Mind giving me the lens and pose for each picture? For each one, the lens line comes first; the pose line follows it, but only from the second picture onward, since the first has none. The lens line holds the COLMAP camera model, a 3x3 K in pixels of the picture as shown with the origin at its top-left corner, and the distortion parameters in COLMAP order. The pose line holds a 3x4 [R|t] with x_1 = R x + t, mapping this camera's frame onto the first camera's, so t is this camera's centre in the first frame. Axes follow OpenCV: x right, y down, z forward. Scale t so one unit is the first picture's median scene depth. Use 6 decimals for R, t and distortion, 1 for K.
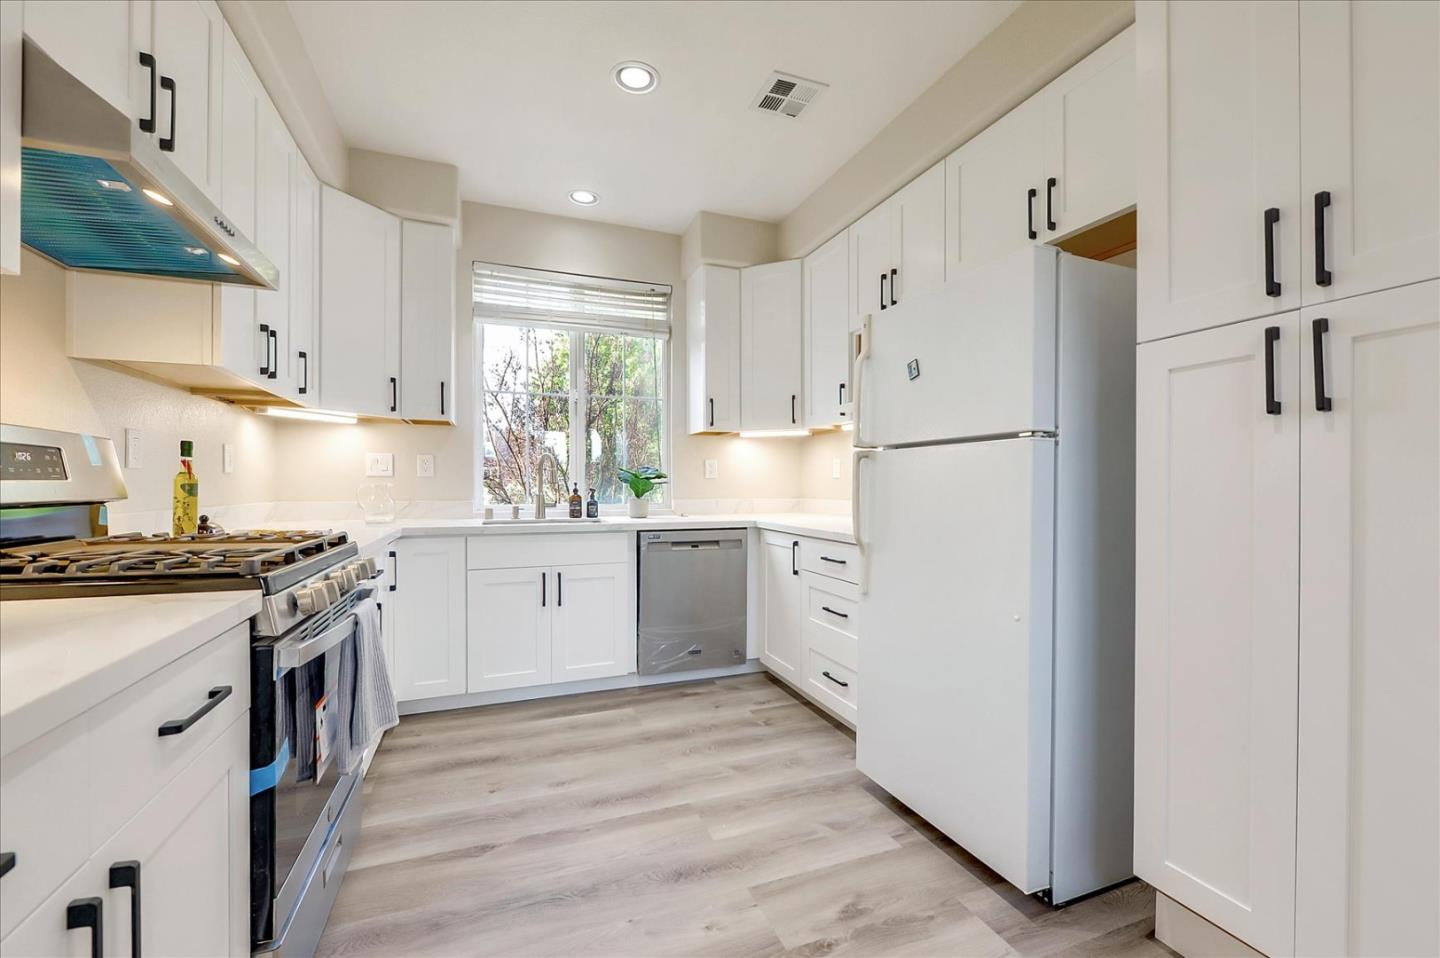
lens RADIAL K [[584.3, 0, 714.3], [0, 584.3, 488.9], [0, 0, 1]] dist [-0.001263, -0.000168]
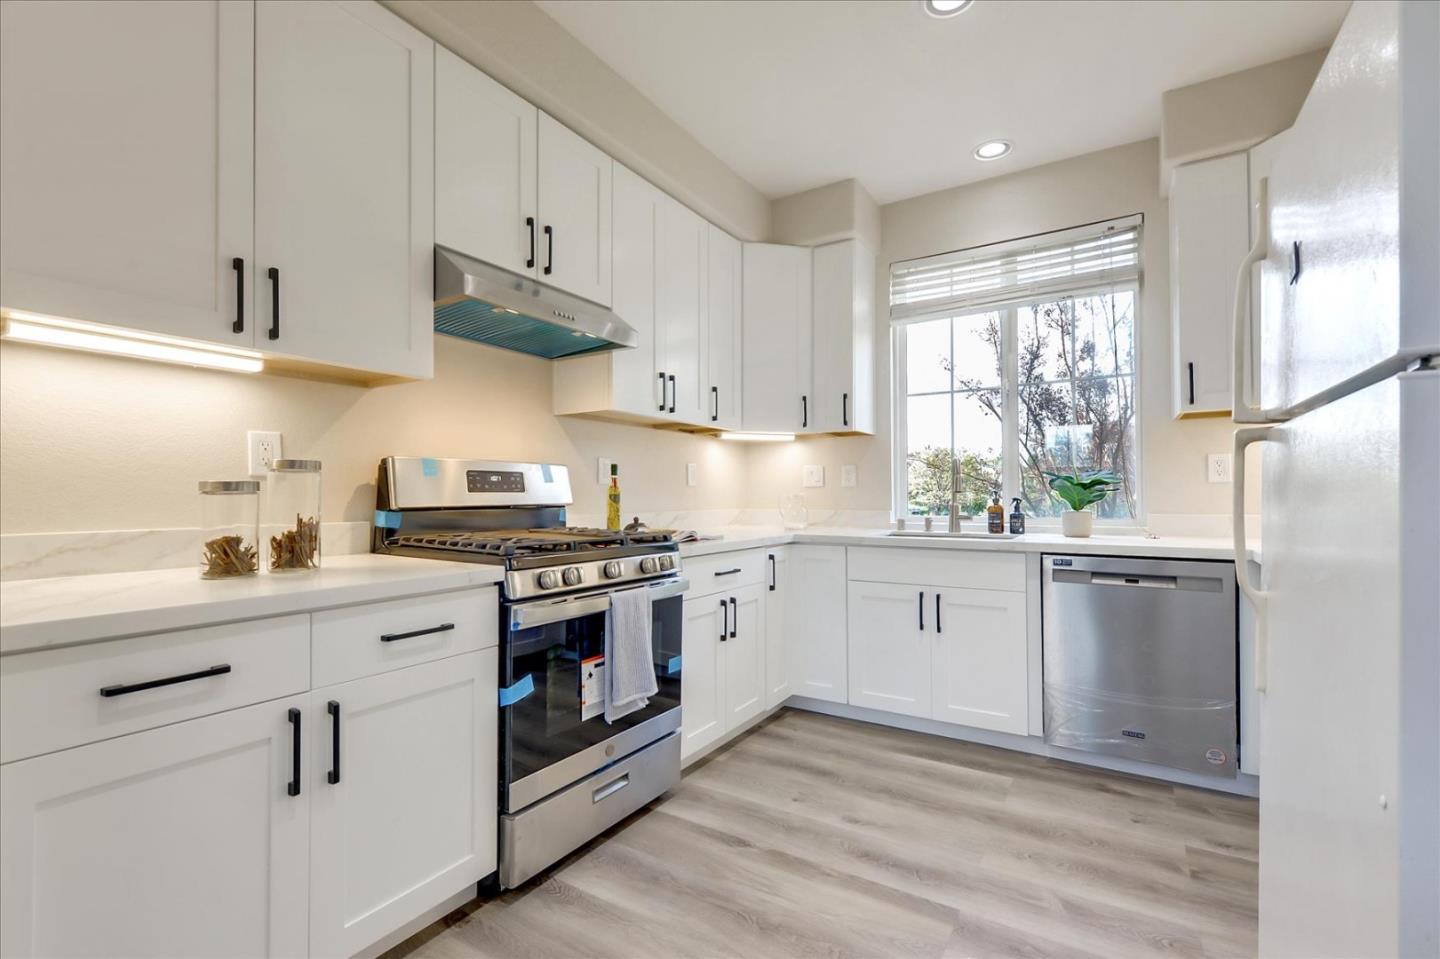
lens RADIAL K [[631.9, 0, 722.1], [0, 631.9, 490.8], [0, 0, 1]] dist [0.000927, -0.000335]
pose [[0.606246, -0.010344, -0.795210, 0.291014], [-0.001011, 0.999905, -0.013777, 0.002149], [0.795276, 0.009156, 0.606178, 0.168645]]
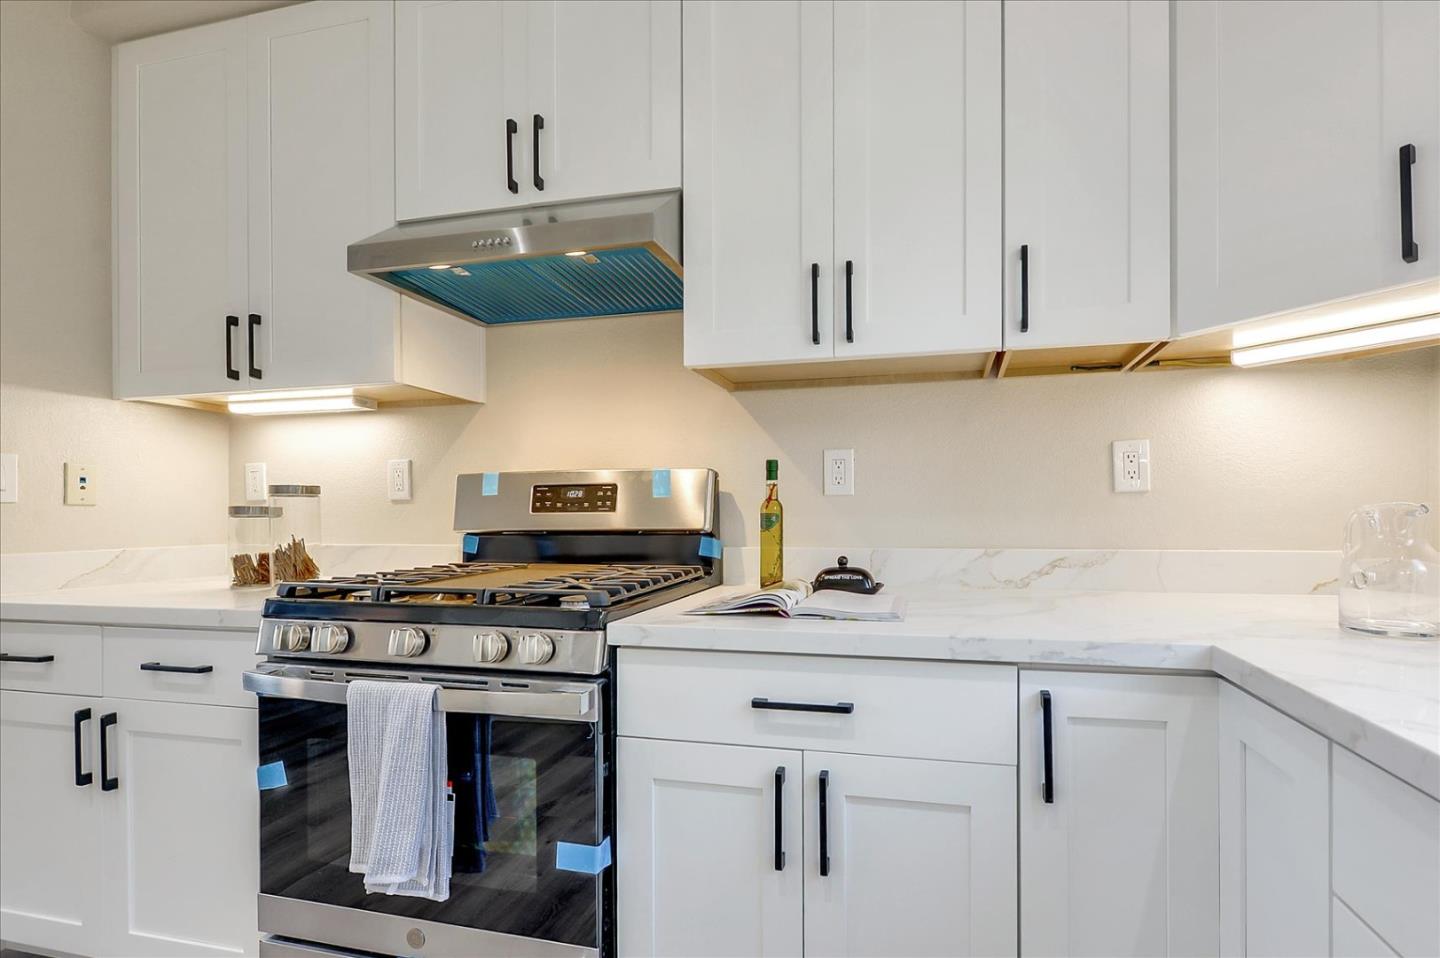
lens RADIAL K [[841.4, 0, 720.0], [0, 841.4, 479.0], [0, 0, 1]] dist [0.000907, 0.000365]
pose [[-0.578180, -0.037342, -0.815054, 0.022583], [-0.004399, 0.999080, -0.042652, -0.005521], [0.815897, -0.021075, -0.577813, 0.965454]]
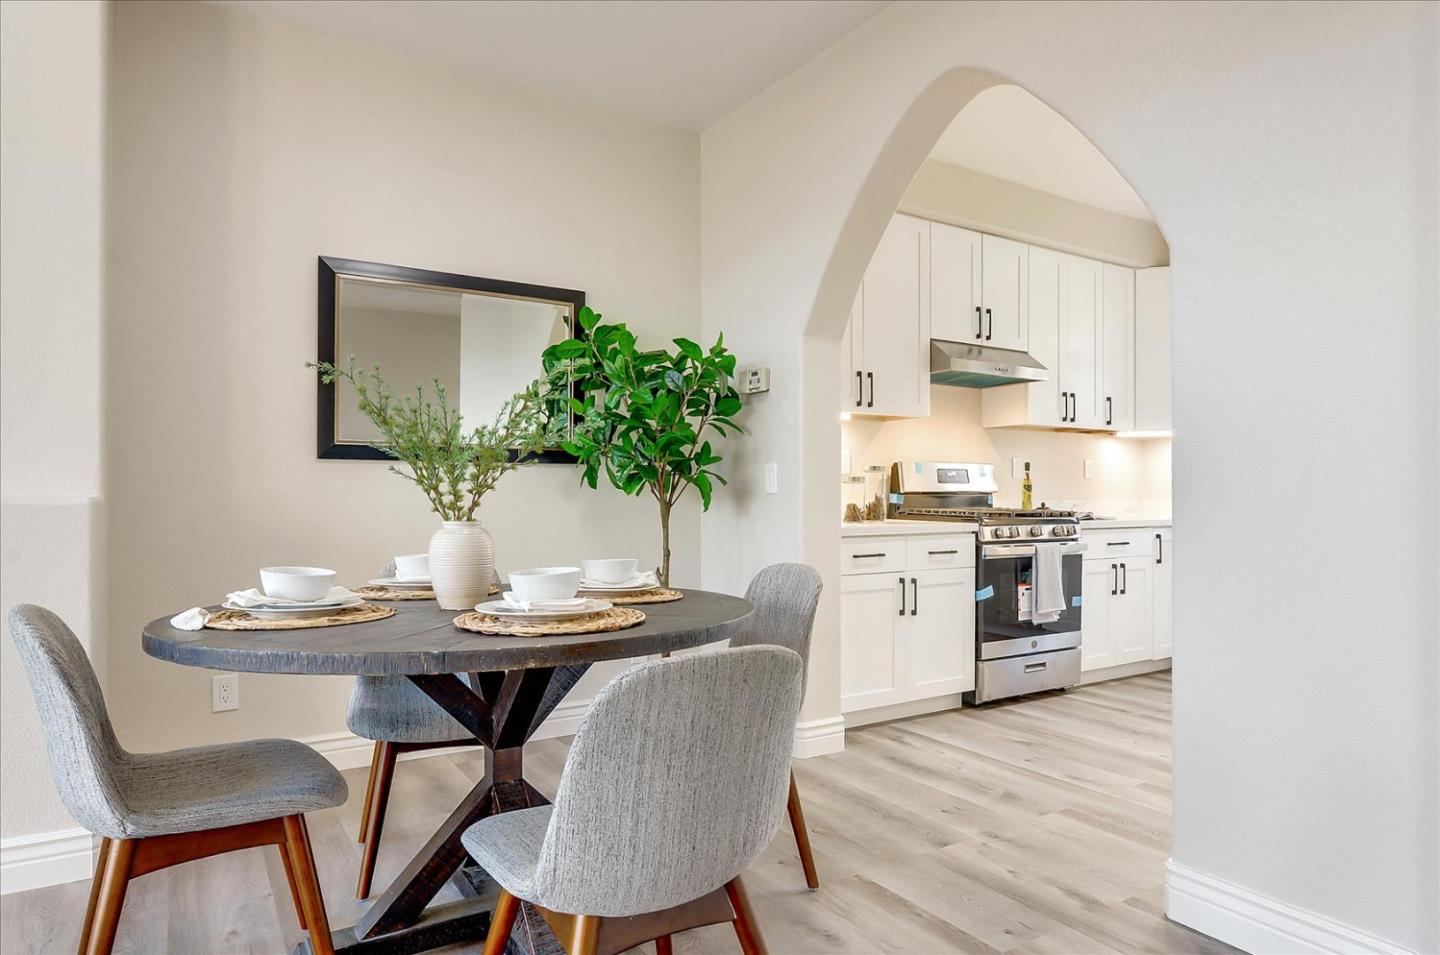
lens RADIAL K [[853.4, 0, 756.3], [0, 853.4, 488.4], [0, 0, 1]] dist [-0.001691, -0.000236]
pose [[0.233335, -0.006980, -0.972371, 0.979504], [-0.006439, 0.999941, -0.008723, 0.020140], [0.972375, 0.008297, 0.233277, -0.314222]]
